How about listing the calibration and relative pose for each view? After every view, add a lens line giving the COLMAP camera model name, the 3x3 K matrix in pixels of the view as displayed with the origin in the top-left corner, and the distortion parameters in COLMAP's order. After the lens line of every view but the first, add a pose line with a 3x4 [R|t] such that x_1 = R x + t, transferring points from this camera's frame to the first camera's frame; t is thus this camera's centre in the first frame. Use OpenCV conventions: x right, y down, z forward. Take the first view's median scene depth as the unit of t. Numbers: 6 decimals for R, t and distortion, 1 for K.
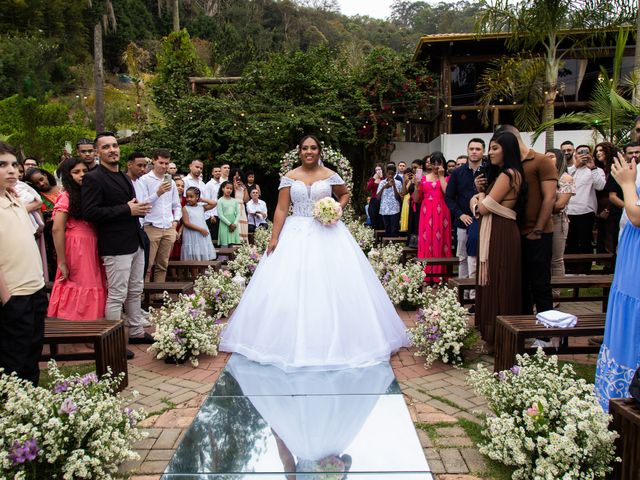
lens RADIAL K [[526.3, 0, 320.0], [0, 526.3, 240.0], [0, 0, 1]] dist [0.008172, 0.003859]
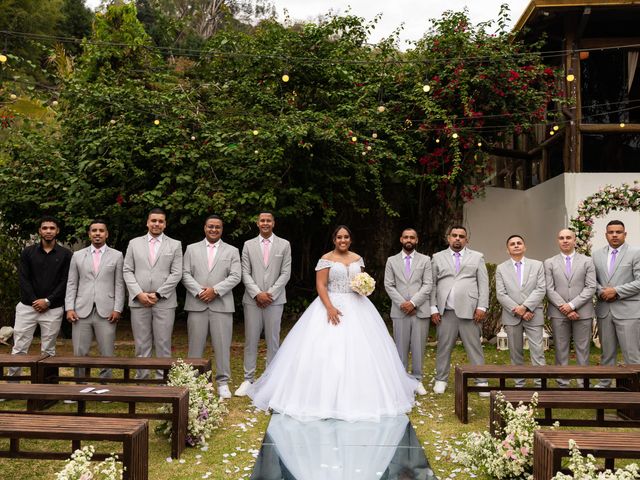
lens RADIAL K [[540.1, 0, 321.6], [0, 540.1, 241.2], [0, 0, 1]] dist [0.003410, 0.004085]
pose [[0.999444, 0.031538, -0.010834, -0.014860], [-0.032532, 0.993505, -0.109043, -0.067141], [0.007324, 0.109335, 0.993978, 0.497326]]
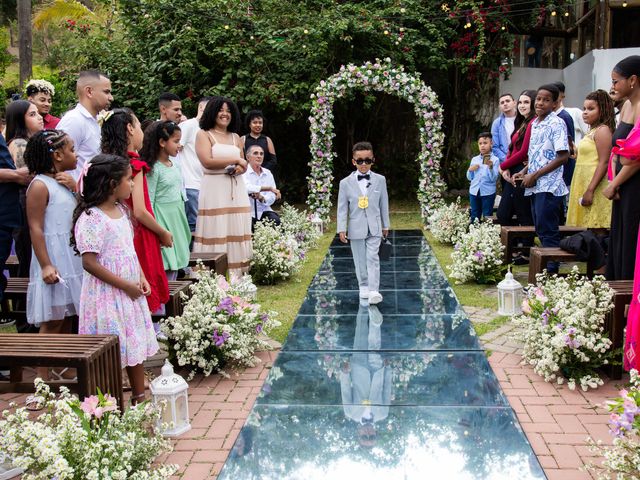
lens RADIAL K [[634.8, 0, 323.0], [0, 634.8, 240.6], [0, 0, 1]] dist [0.011884, -0.003920]
pose [[0.996651, 0.001759, -0.081750, -0.007459], [0.001382, 0.999263, 0.038351, -0.021340], [0.081757, -0.038336, 0.995915, 0.305375]]
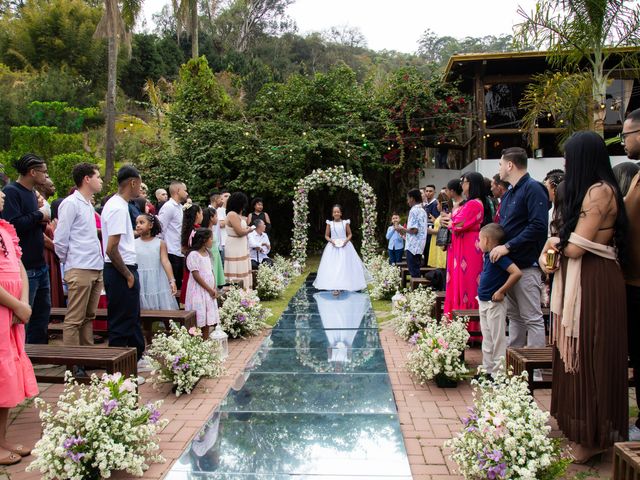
lens RADIAL K [[507.9, 0, 320.0], [0, 507.9, 240.0], [0, 0, 1]] dist [-0.056427, 0.004460]
pose [[0.998137, 0.002780, -0.060942, 0.018788], [-0.006424, 0.998197, -0.059677, -0.010466], [0.060666, 0.059957, 0.996356, 0.143564]]
